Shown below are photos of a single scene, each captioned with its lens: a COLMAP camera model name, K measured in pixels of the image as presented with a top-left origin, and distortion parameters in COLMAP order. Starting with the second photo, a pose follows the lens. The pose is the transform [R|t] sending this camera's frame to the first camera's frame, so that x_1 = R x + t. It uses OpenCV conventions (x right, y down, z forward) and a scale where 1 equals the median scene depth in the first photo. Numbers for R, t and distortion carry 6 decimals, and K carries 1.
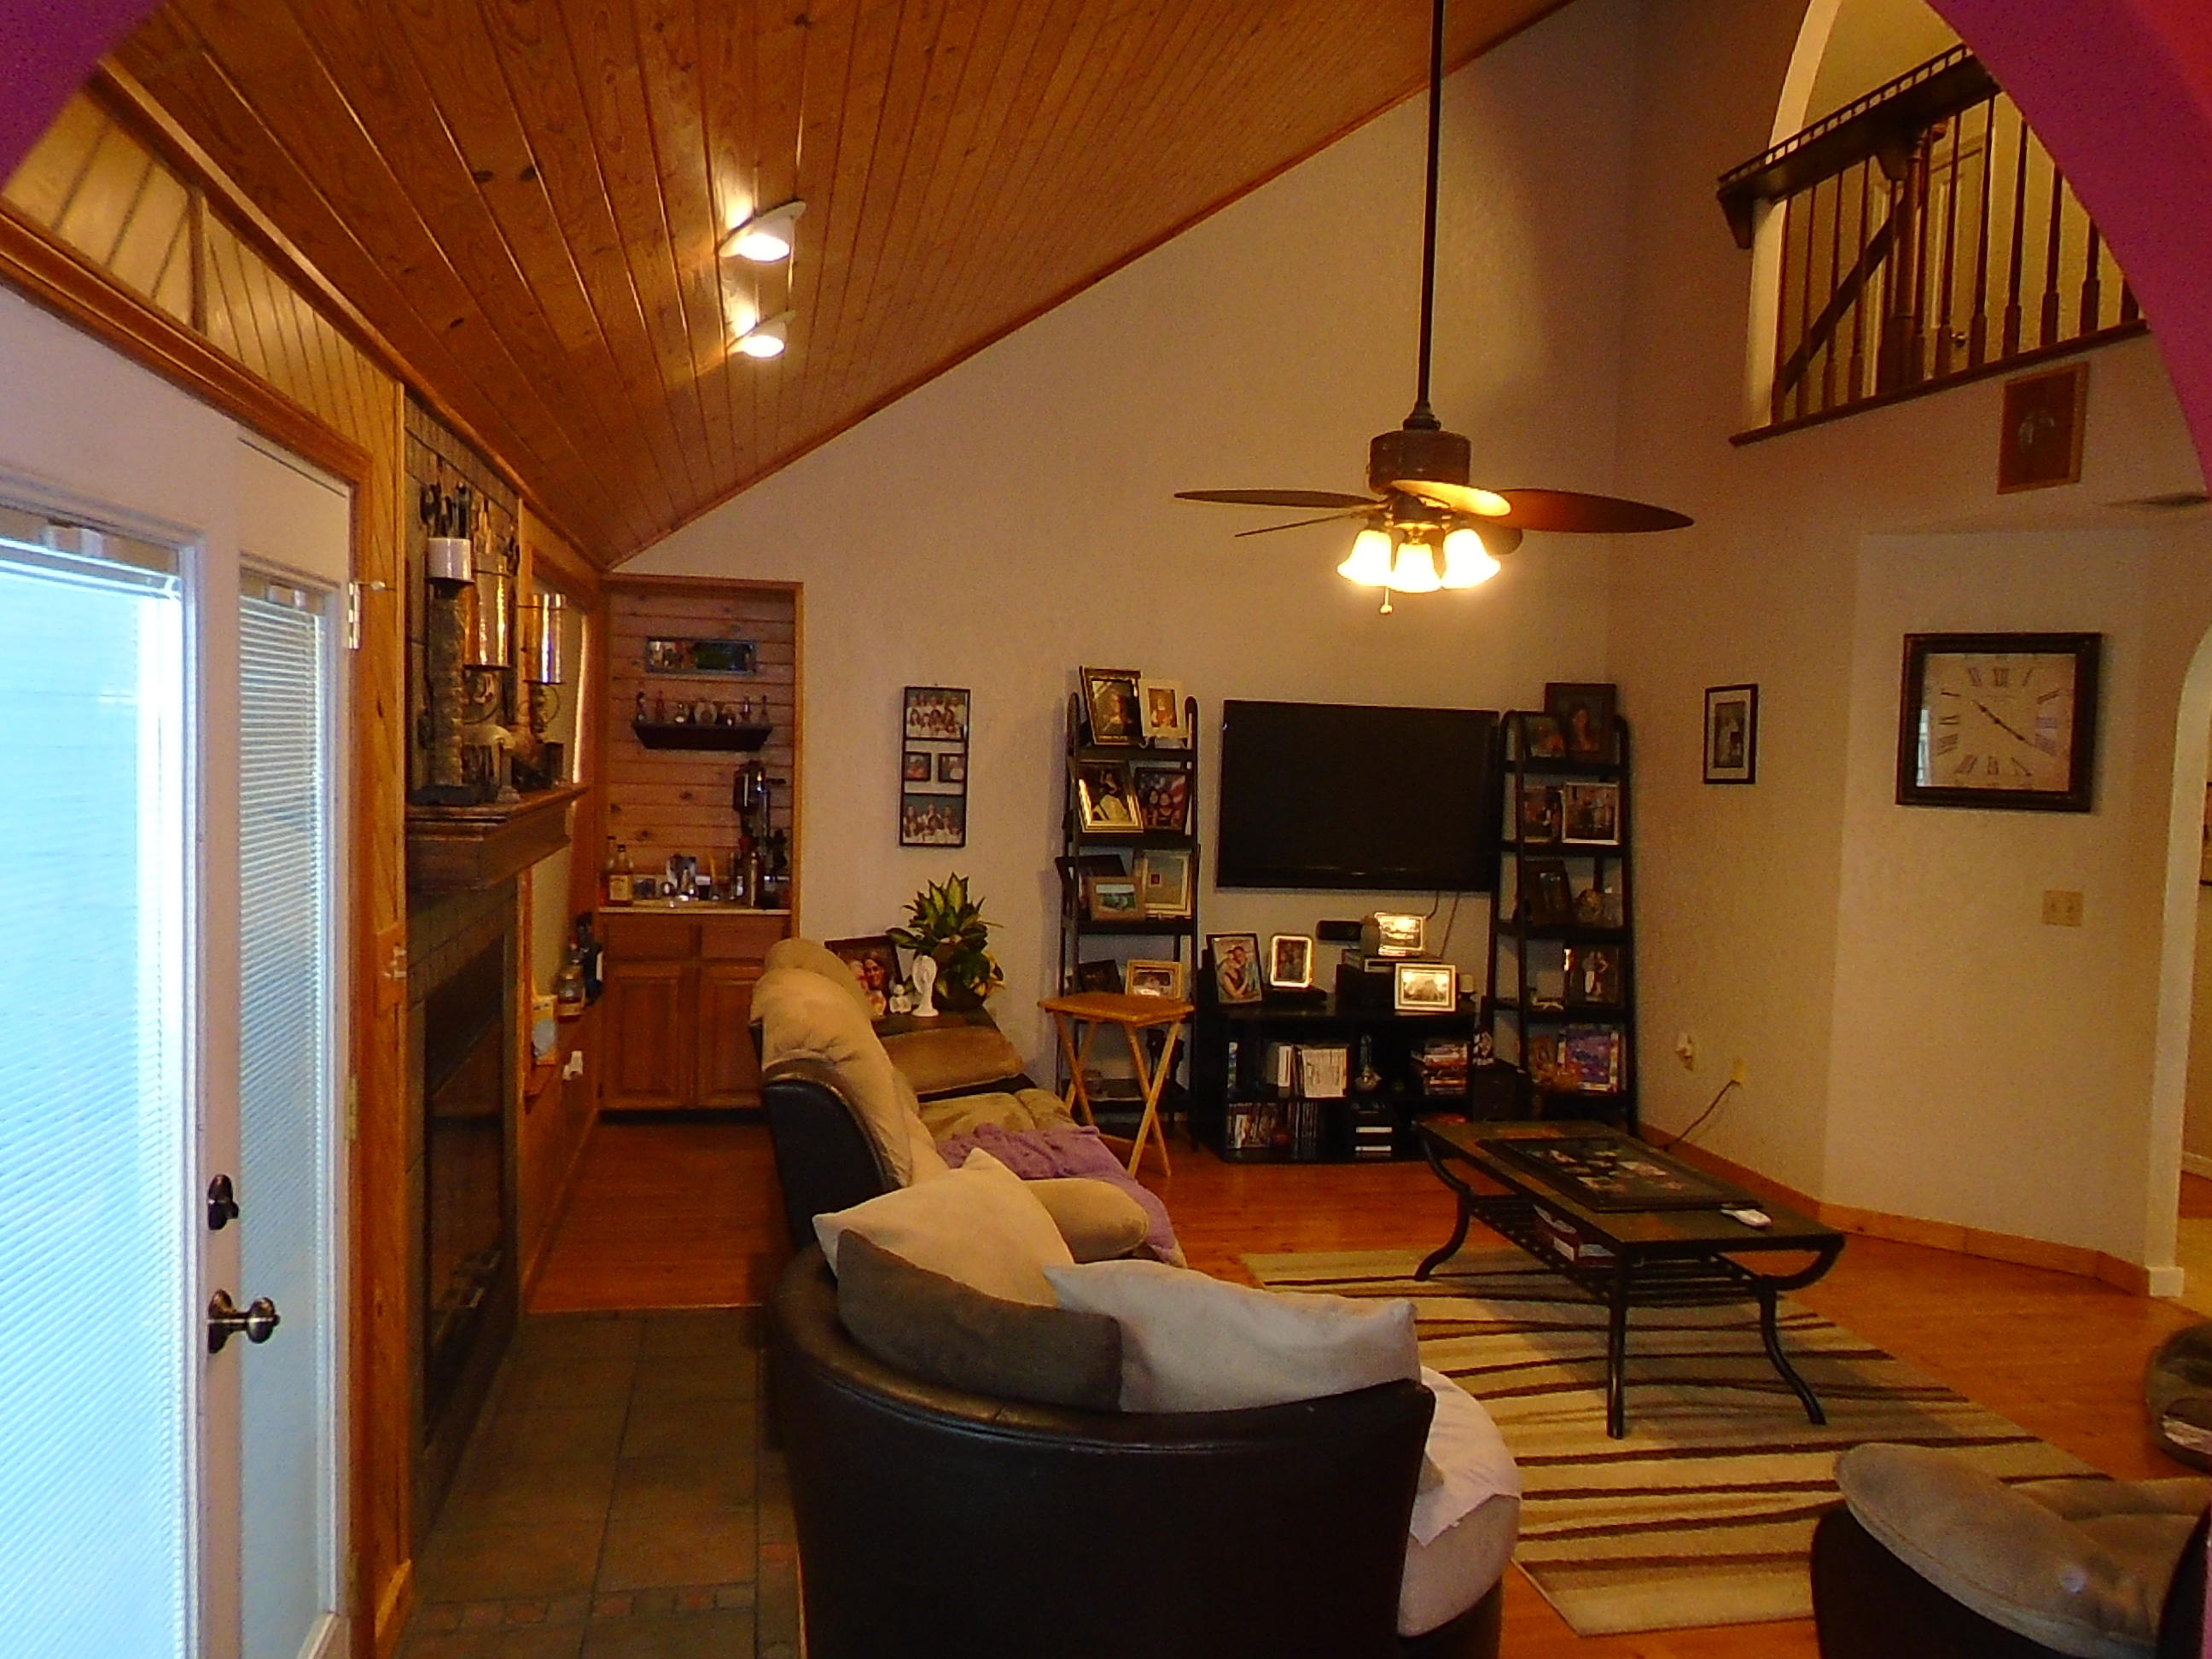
lens RADIAL K [[1682.3, 0, 1104.0], [0, 1682.3, 833.7], [0, 0, 1]] dist [-0.006352, 0.009104]
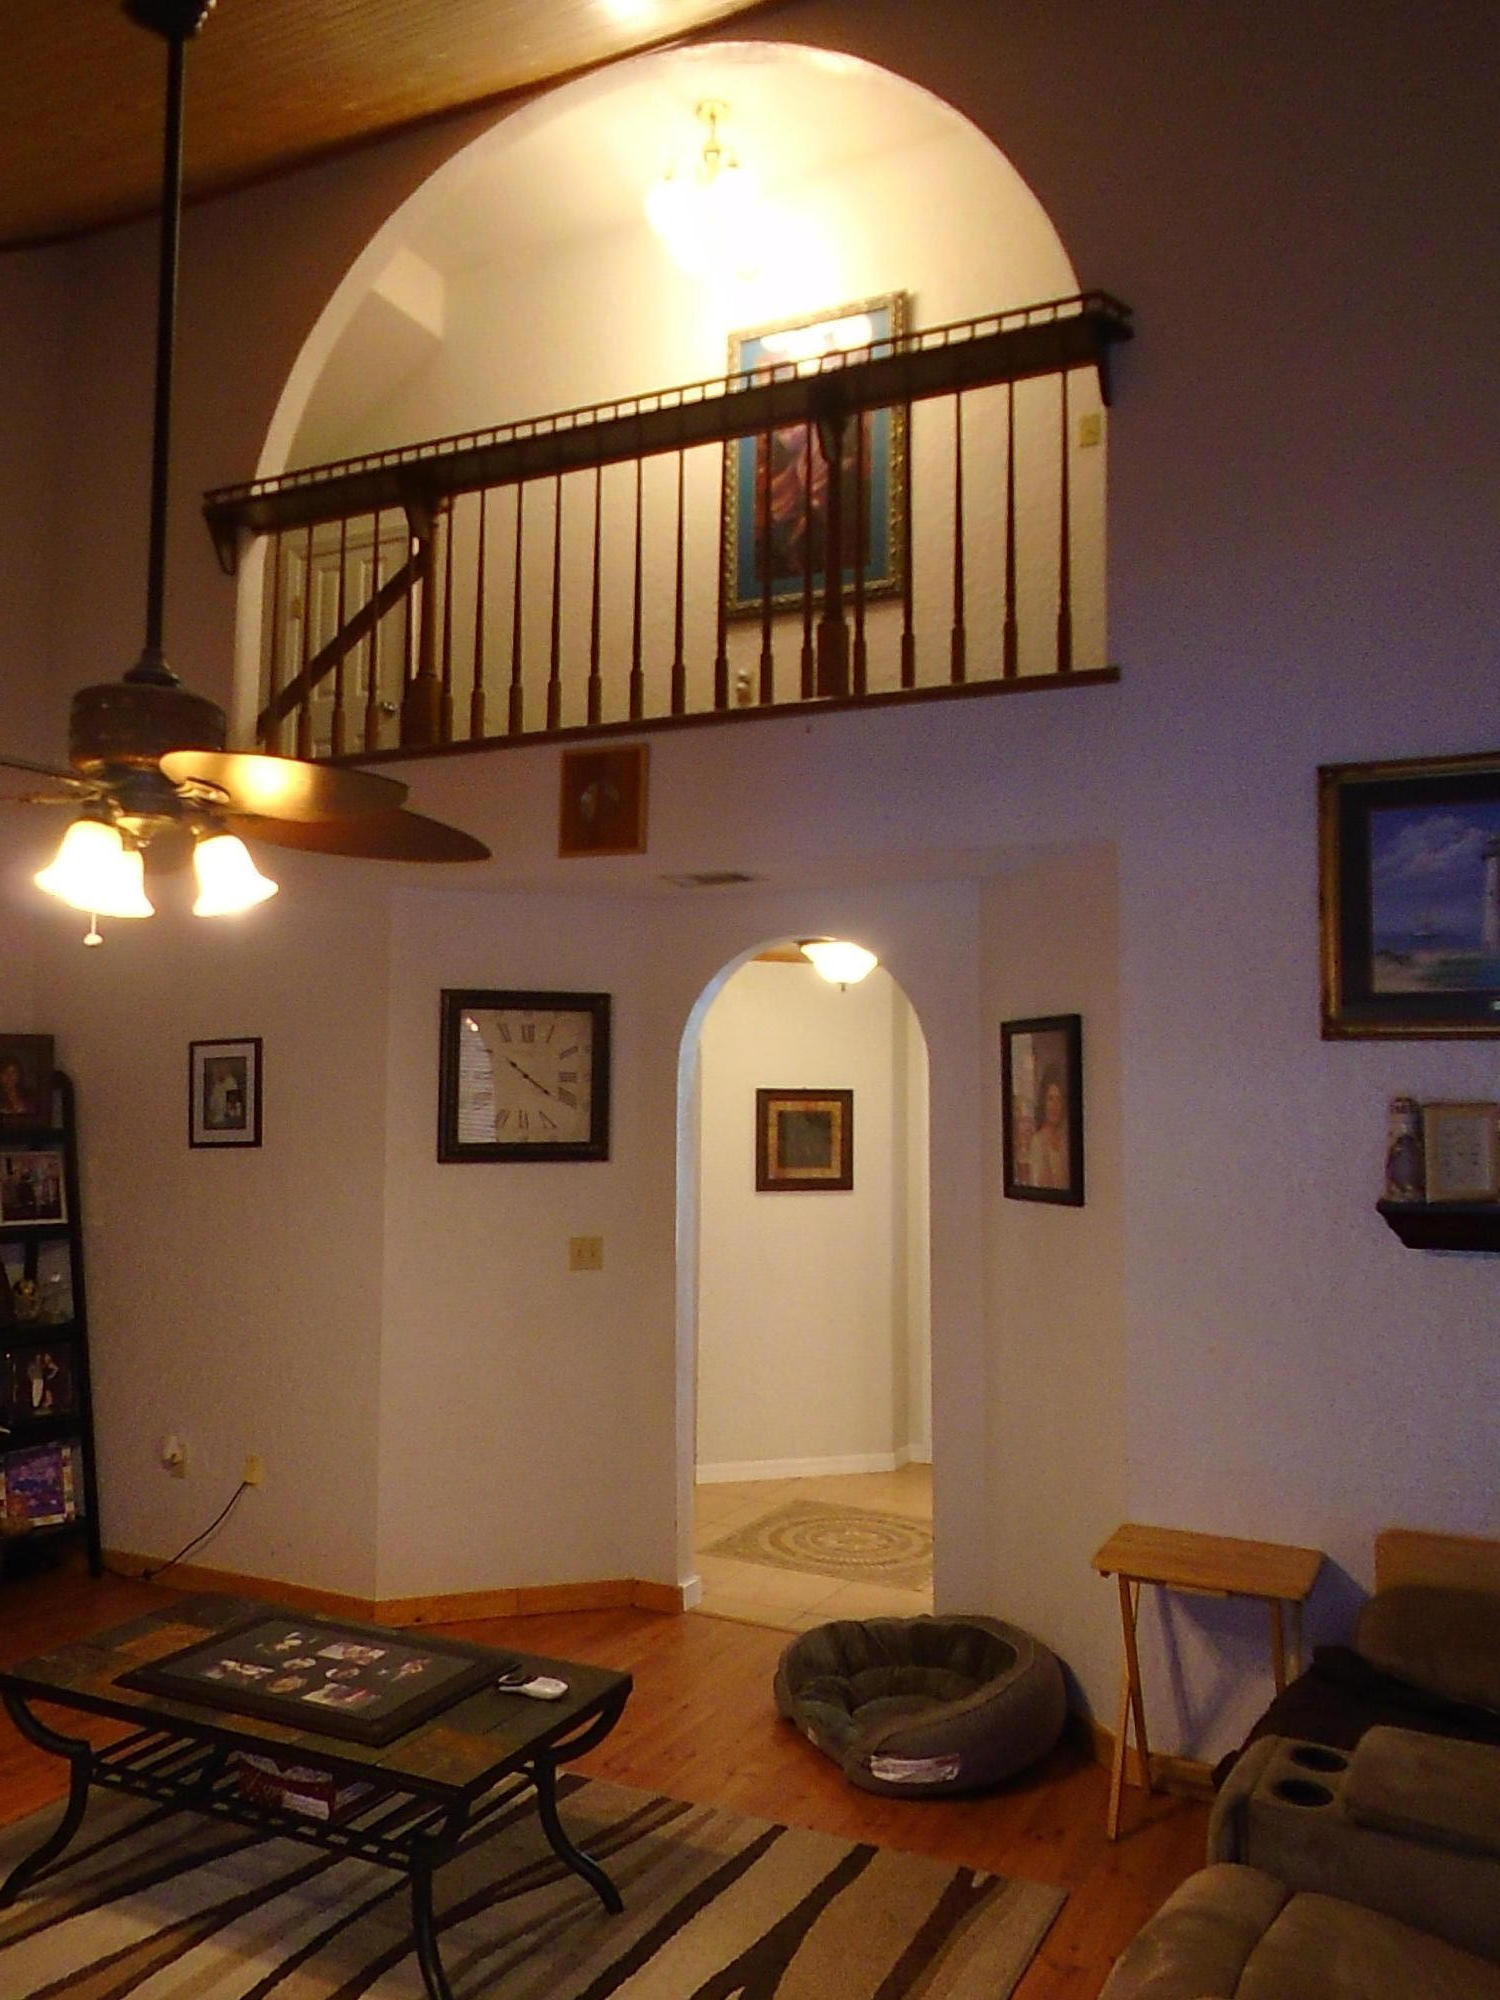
lens RADIAL K [[1510.9, 0, 751.0], [0, 1510.9, 990.6], [0, 0, 1]] dist [-0.005725, 0.007351]
pose [[0.616475, 0.025102, 0.786974, -0.111390], [0.061134, 0.994948, -0.079626, -0.037082], [-0.784997, 0.097198, 0.611827, 0.321703]]
